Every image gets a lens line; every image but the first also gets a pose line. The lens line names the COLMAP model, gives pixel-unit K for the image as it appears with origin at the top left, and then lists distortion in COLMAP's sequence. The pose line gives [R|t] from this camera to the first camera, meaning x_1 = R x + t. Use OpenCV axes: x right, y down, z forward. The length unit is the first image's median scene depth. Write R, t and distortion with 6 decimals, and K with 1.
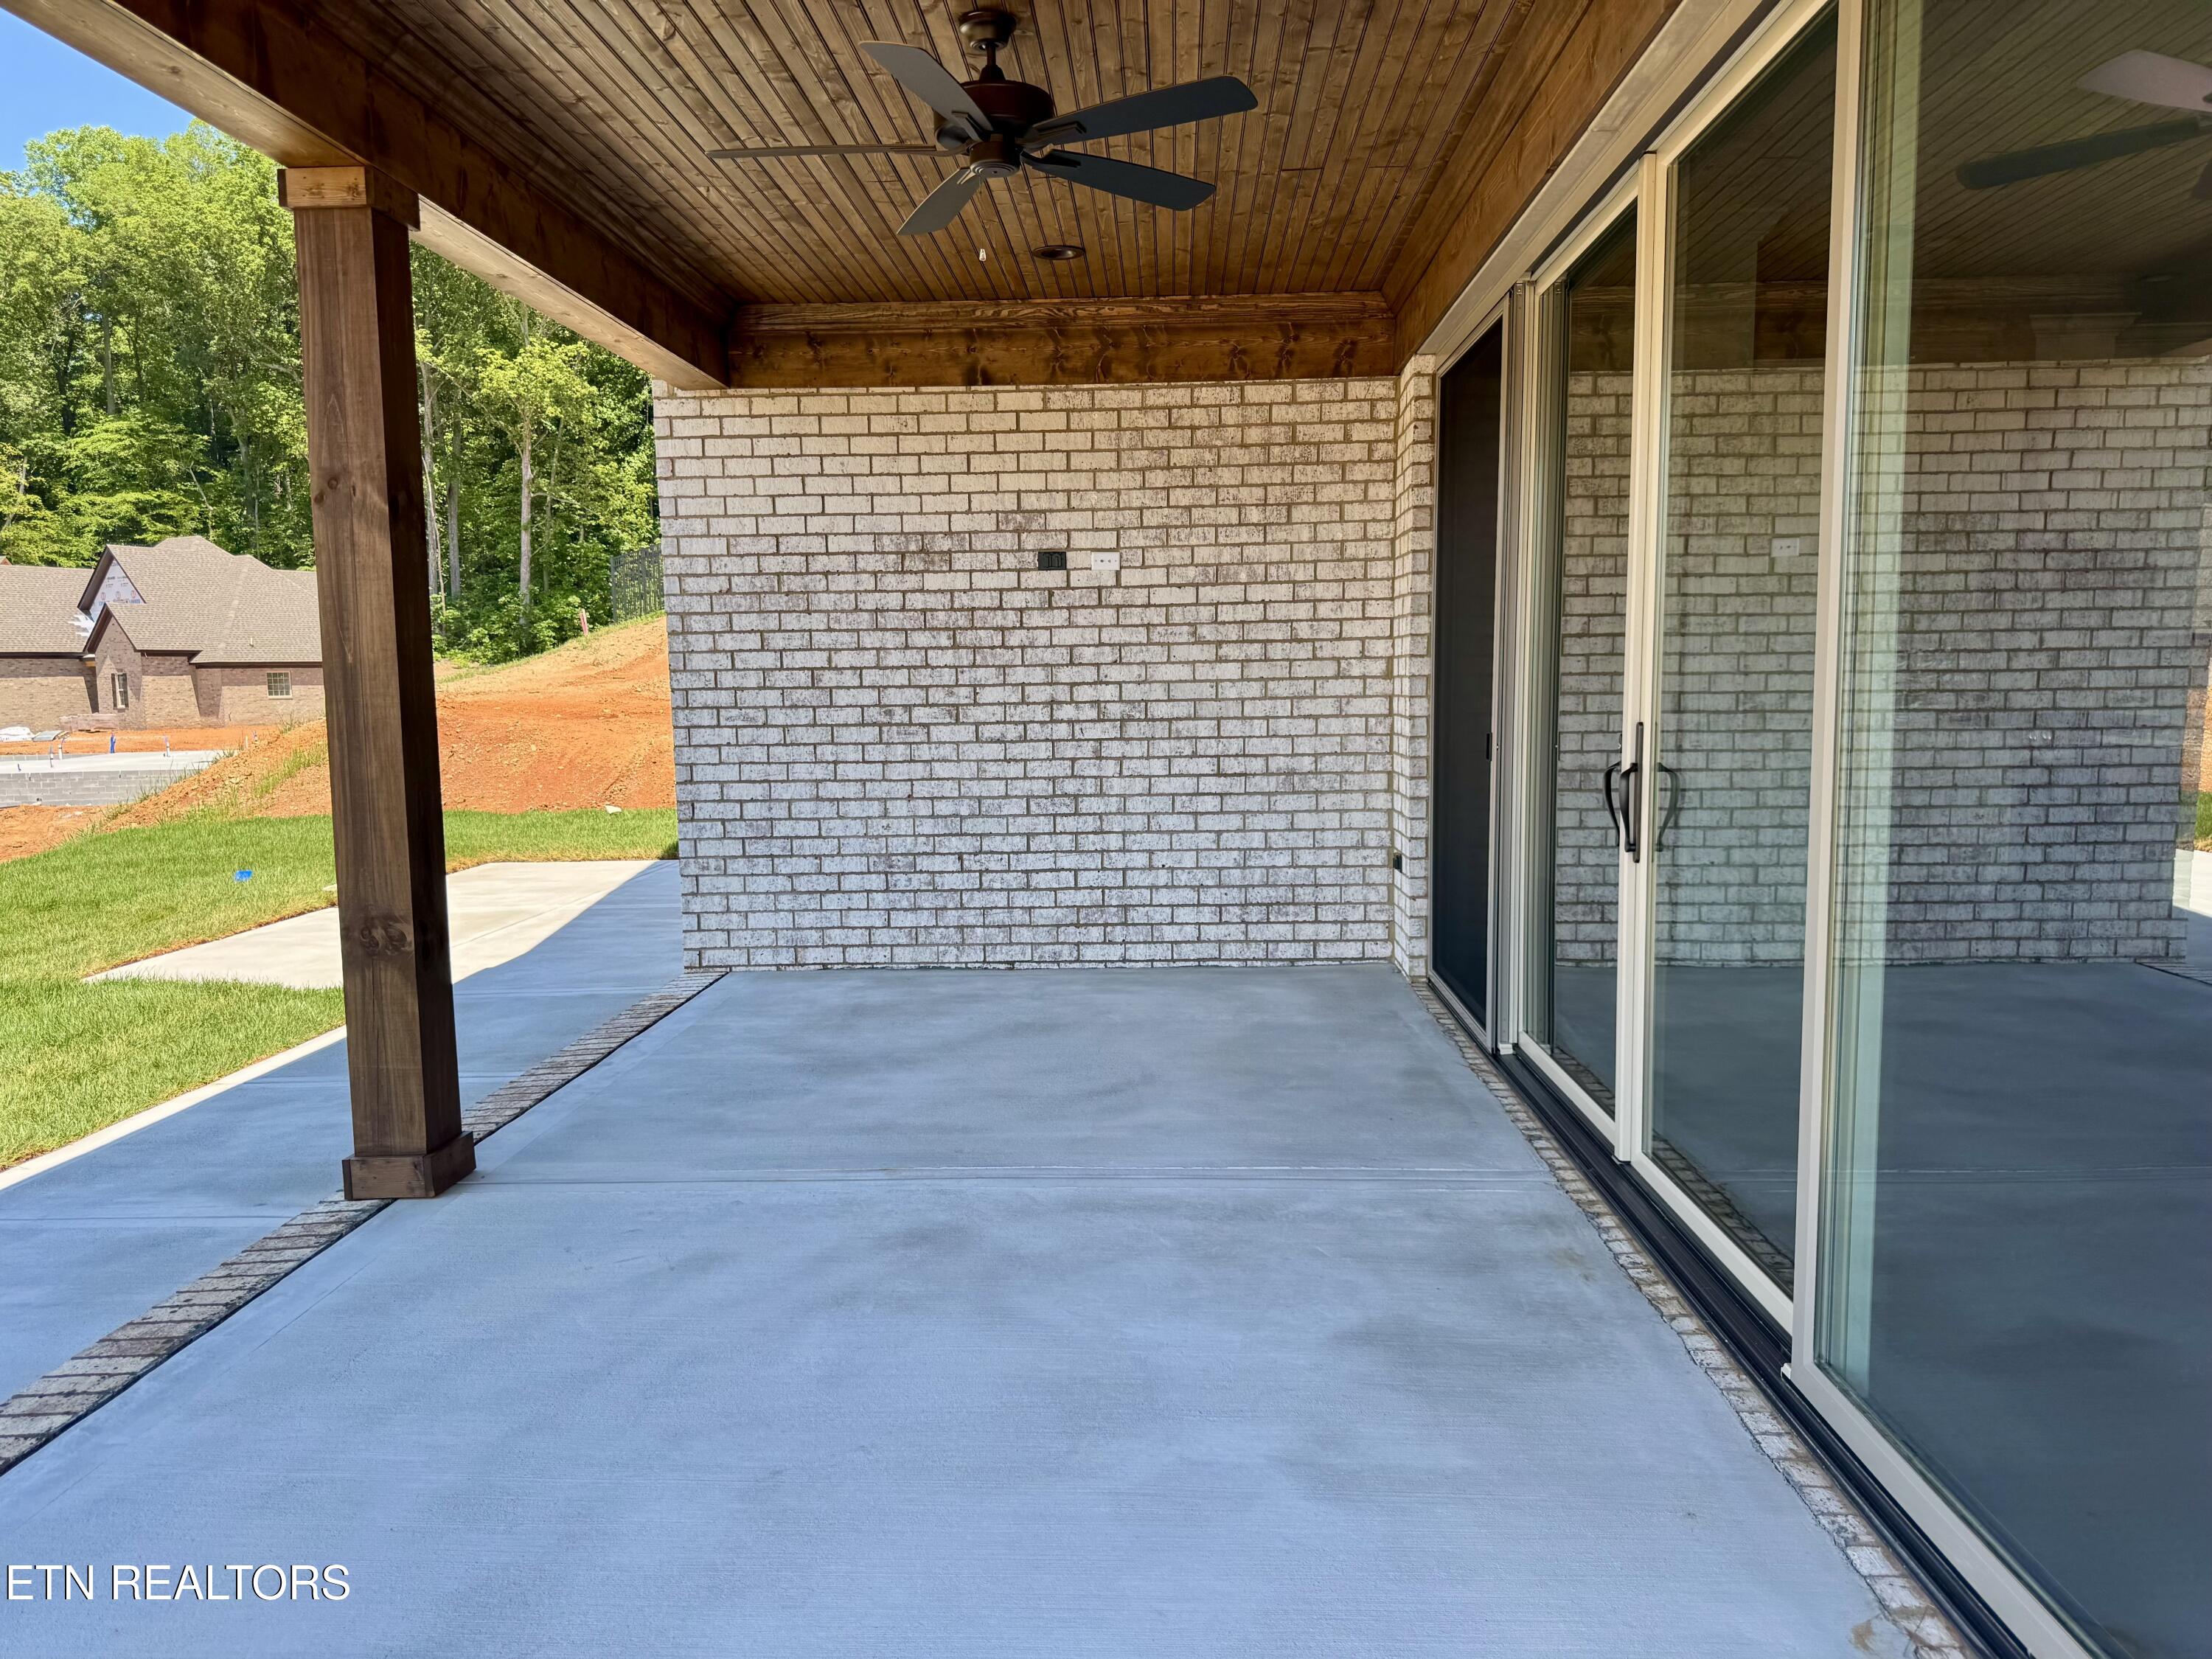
lens RADIAL K [[1552.6, 0, 1106.0], [0, 1552.6, 829.5], [0, 0, 1]] dist [0.191251, -0.345350]
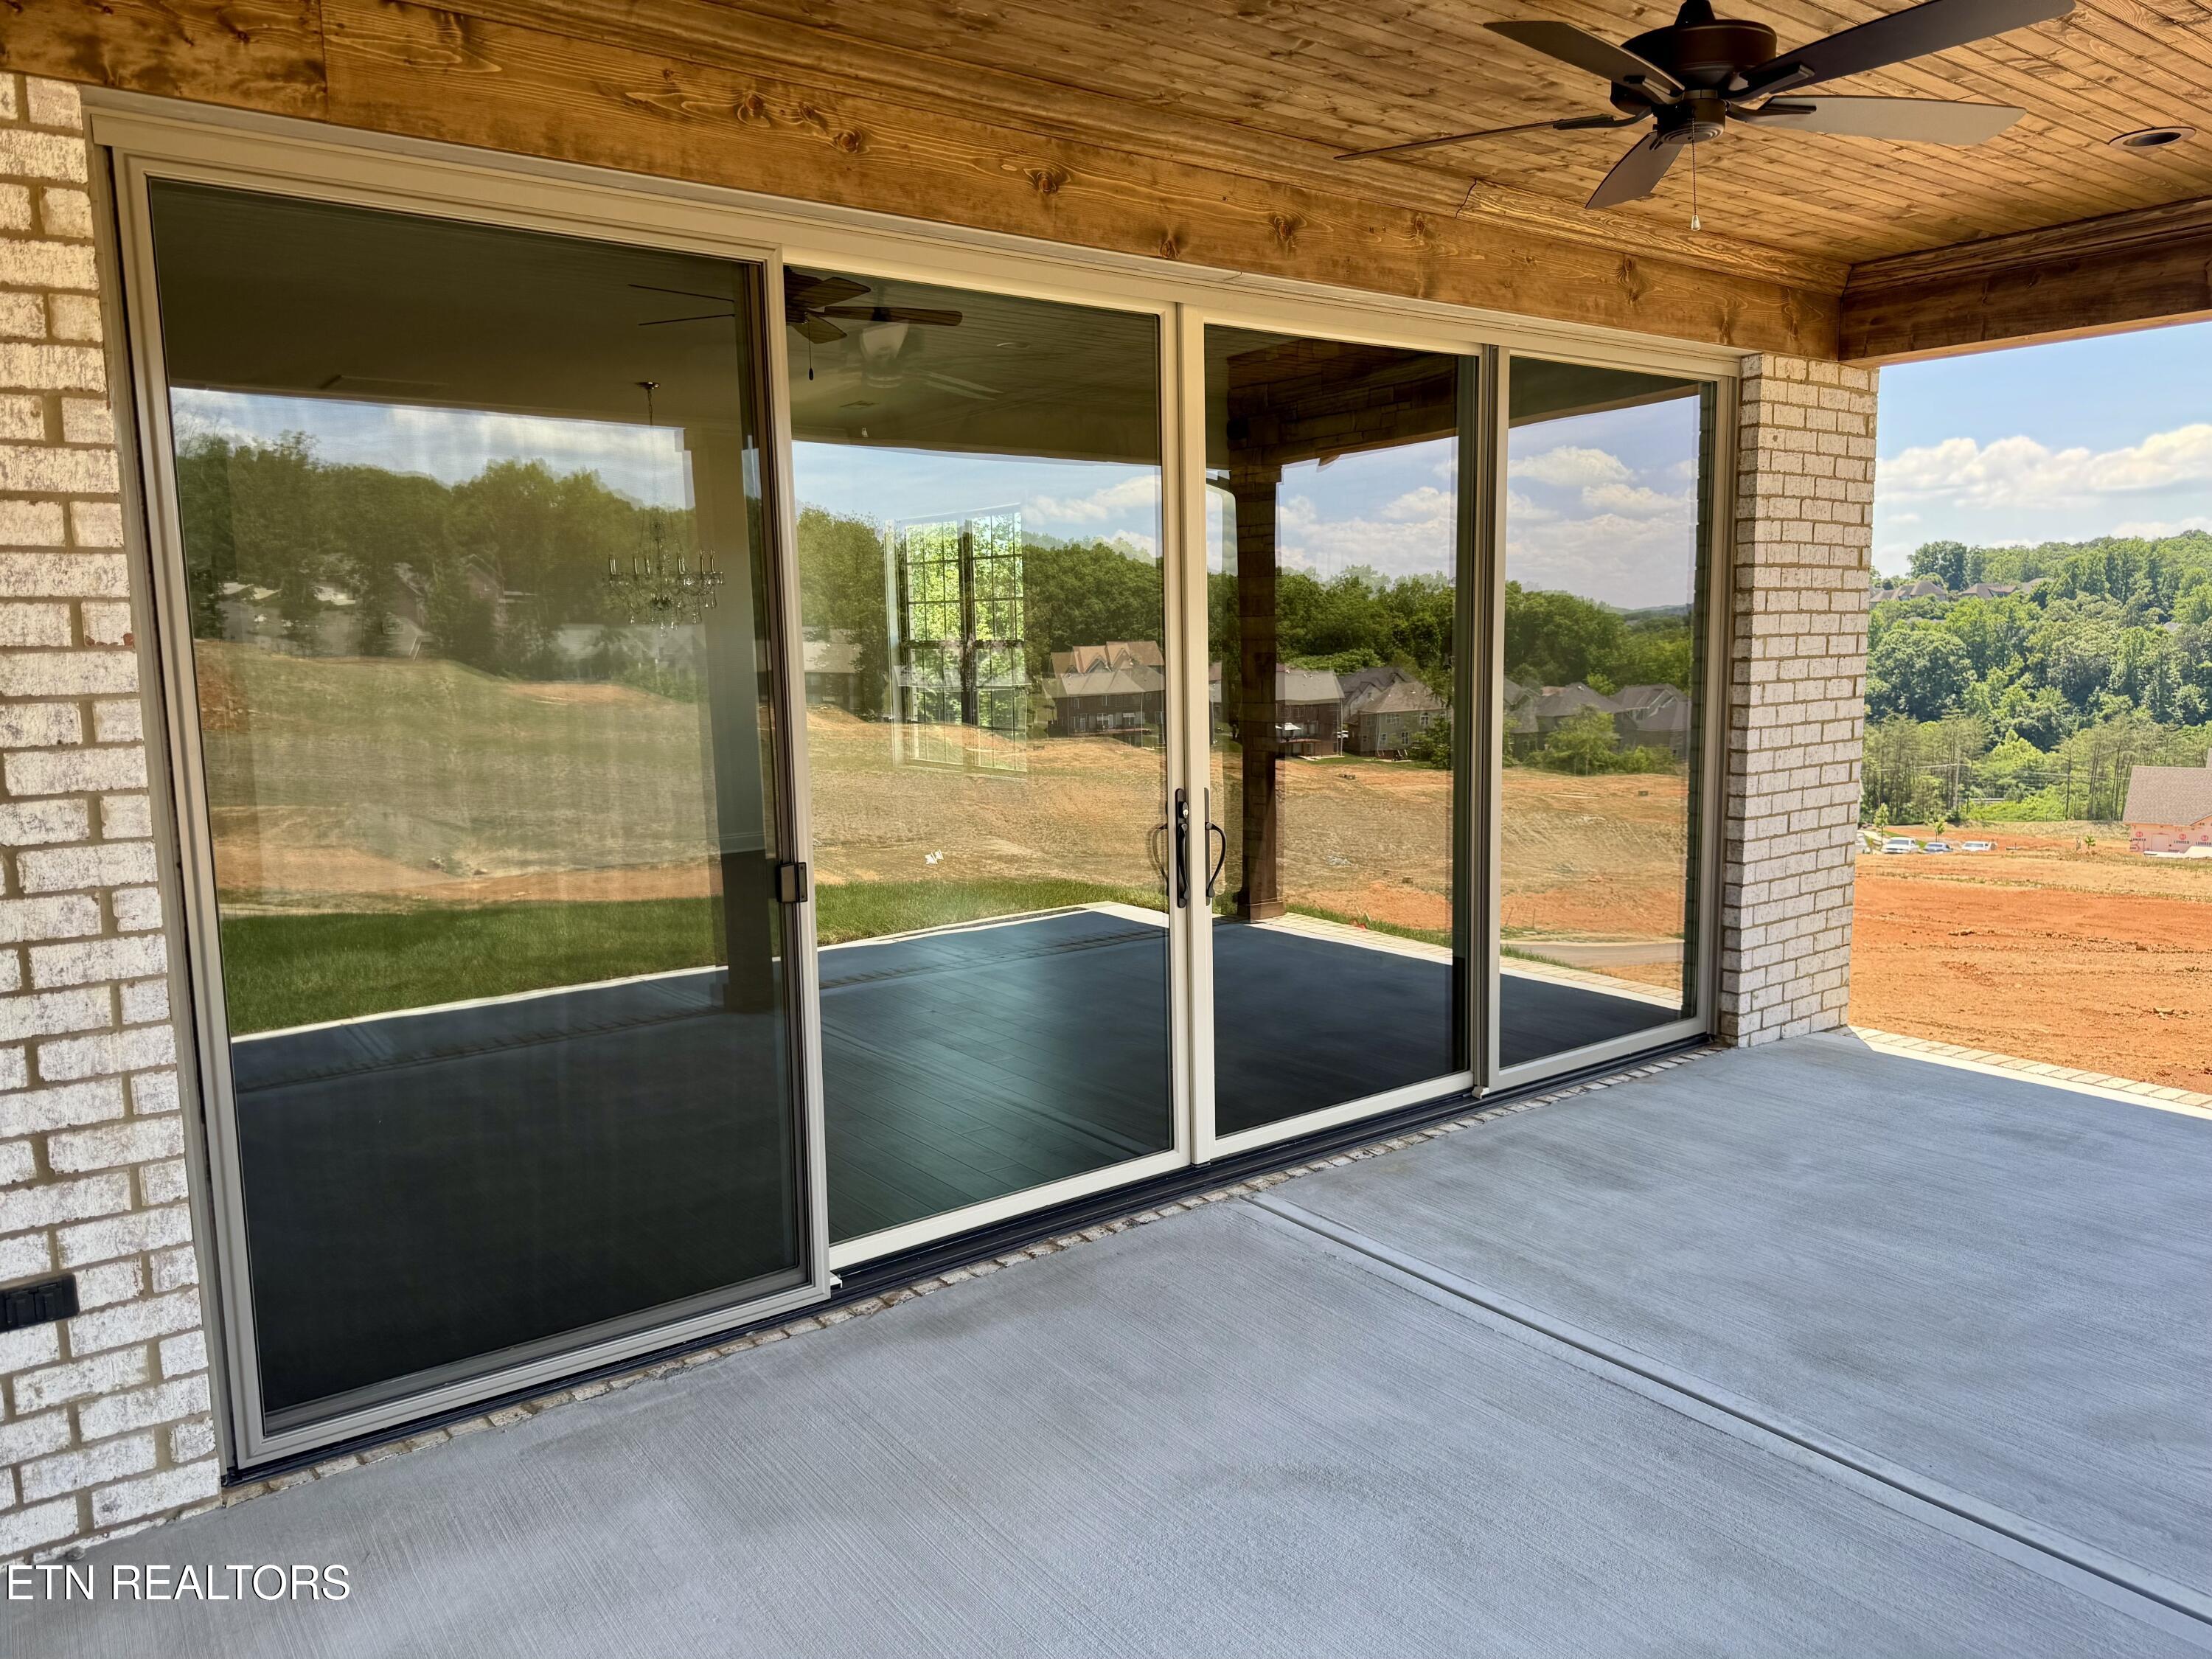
lens RADIAL K [[1584.2, 0, 1106.0], [0, 1584.2, 829.5], [0, 0, 1]] dist [0.019376, -0.009603]
pose [[-0.636668, -0.077669, 0.767216, -0.286193], [0.100370, 0.978105, 0.182309, -0.142182], [-0.764578, 0.193076, -0.614933, 0.988327]]
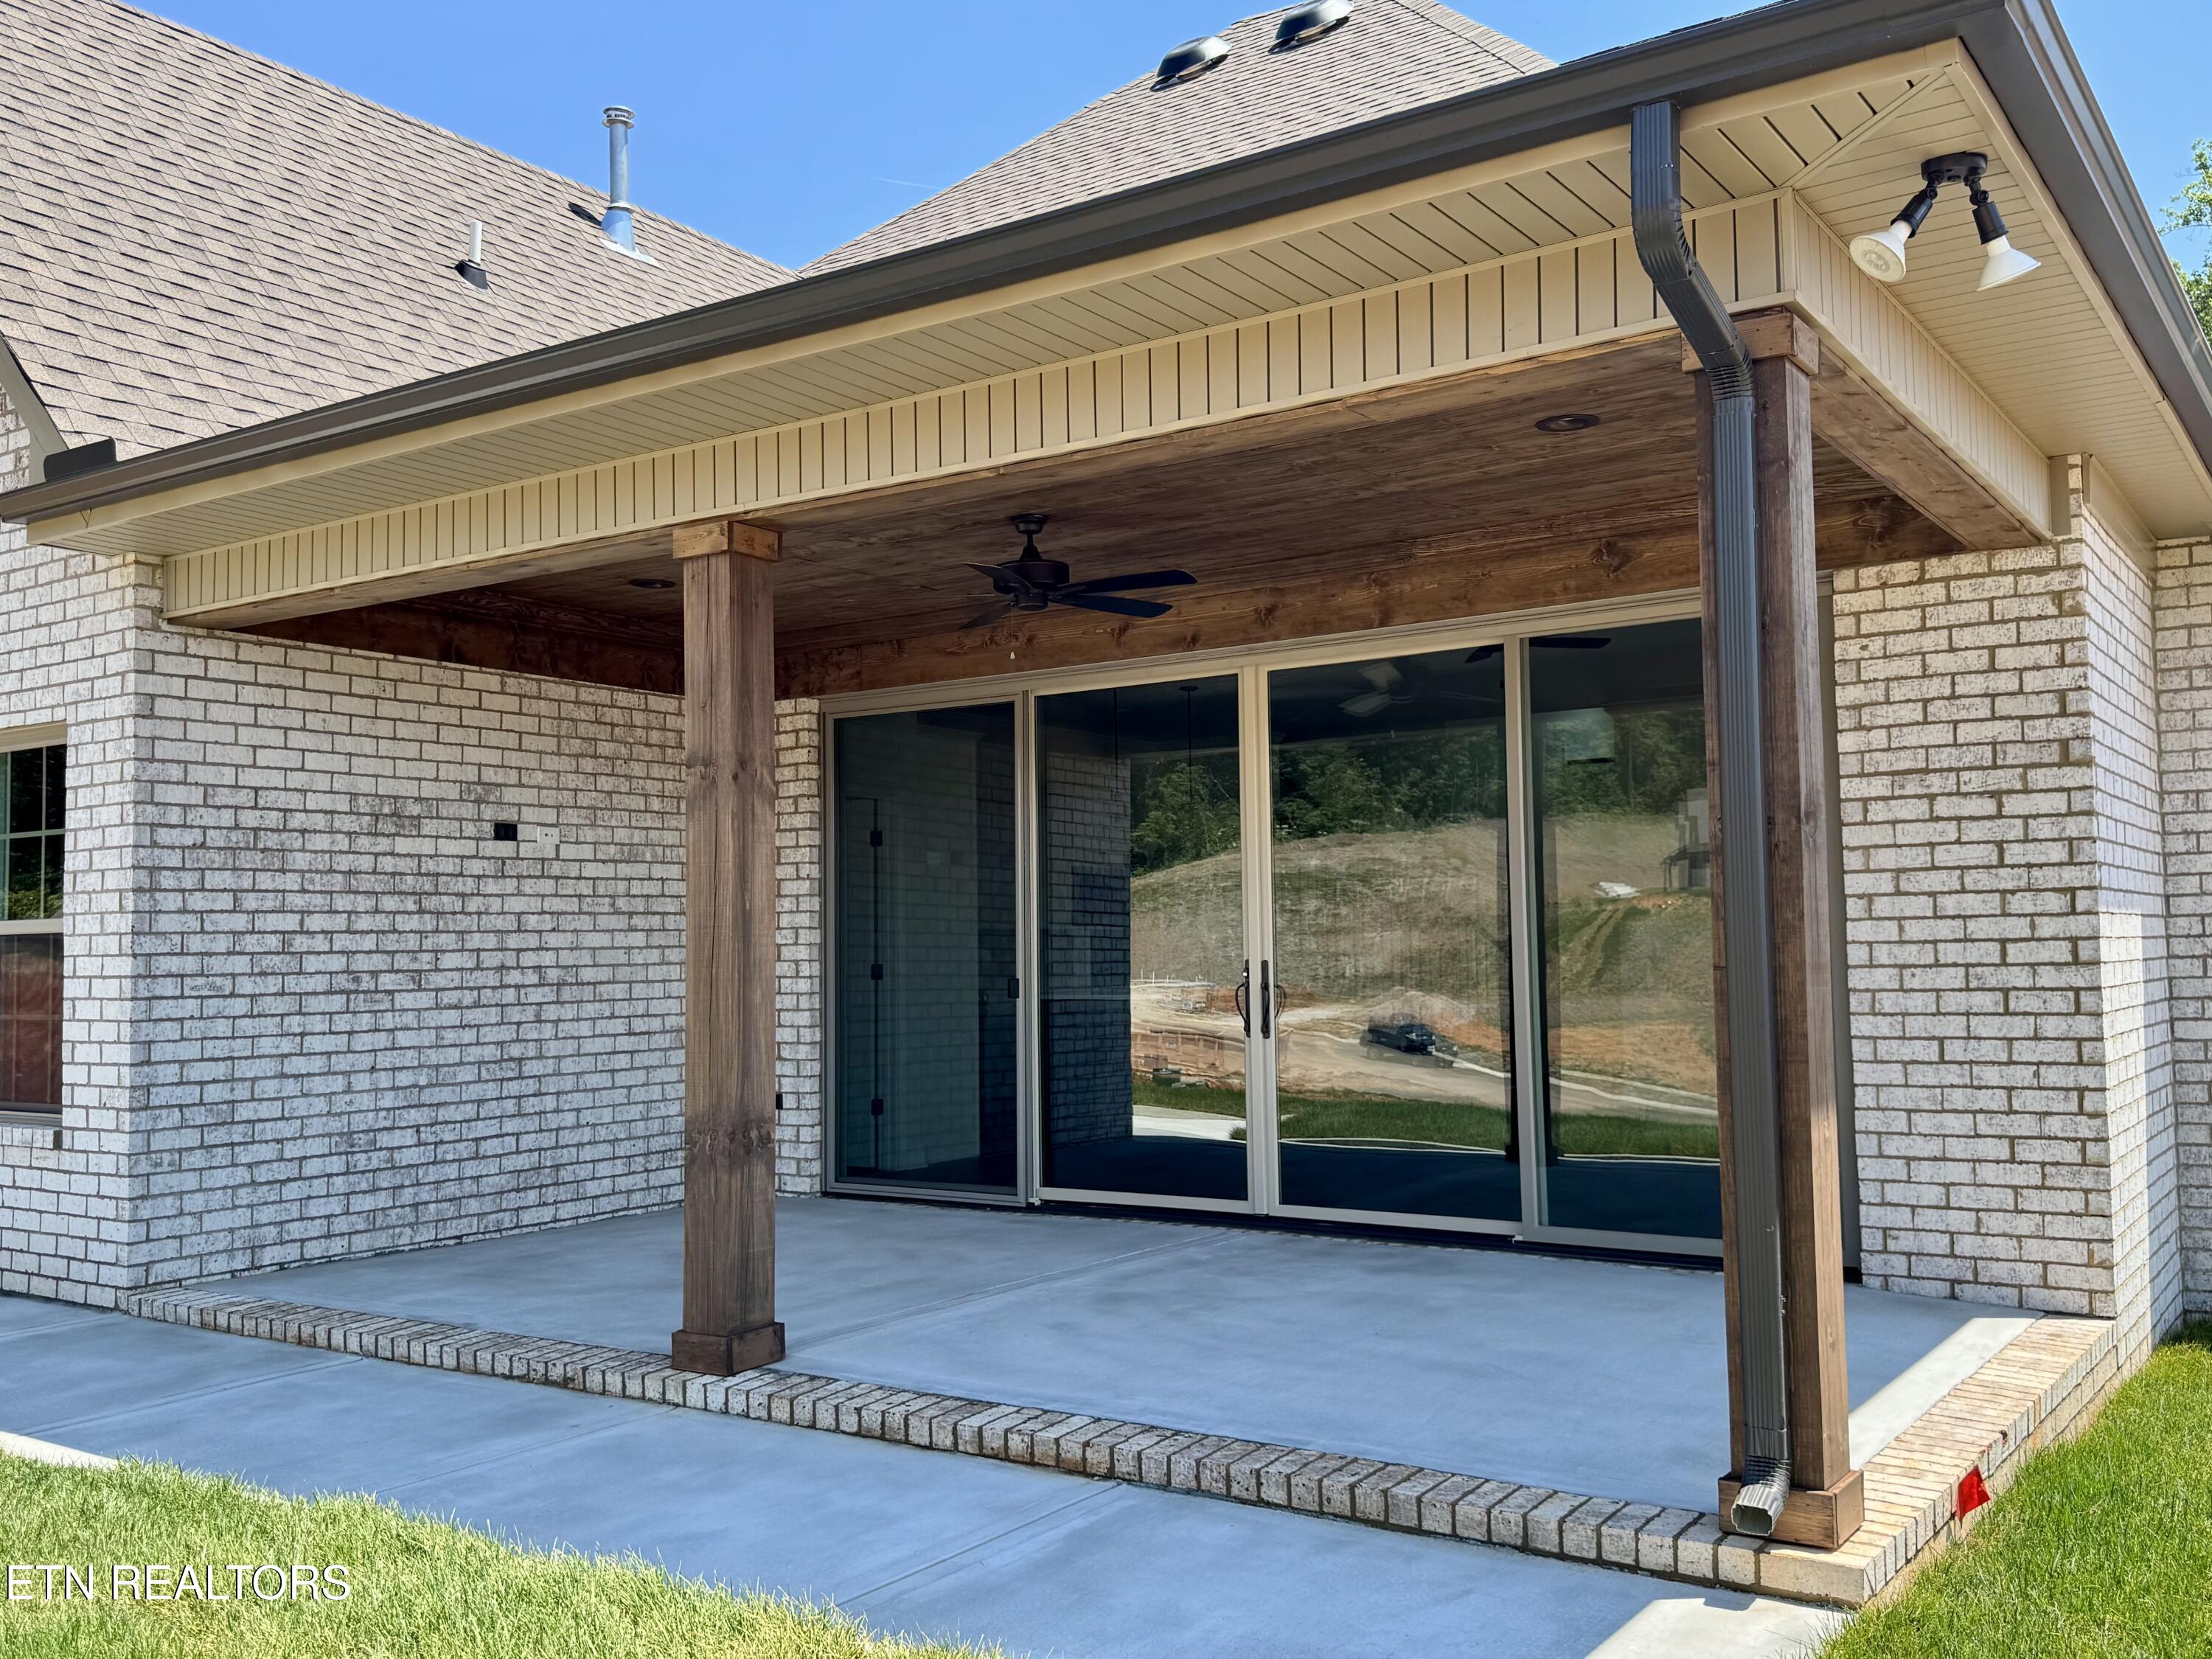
lens RADIAL K [[1939.6, 0, 1106.0], [0, 1939.6, 829.5], [0, 0, 1]] dist [0.183521, -0.371766]
pose [[0.534408, 0.062199, 0.842935, -0.913801], [0.091838, 0.987111, -0.131062, 0.034002], [-0.840222, 0.147454, 0.521808, -0.017813]]
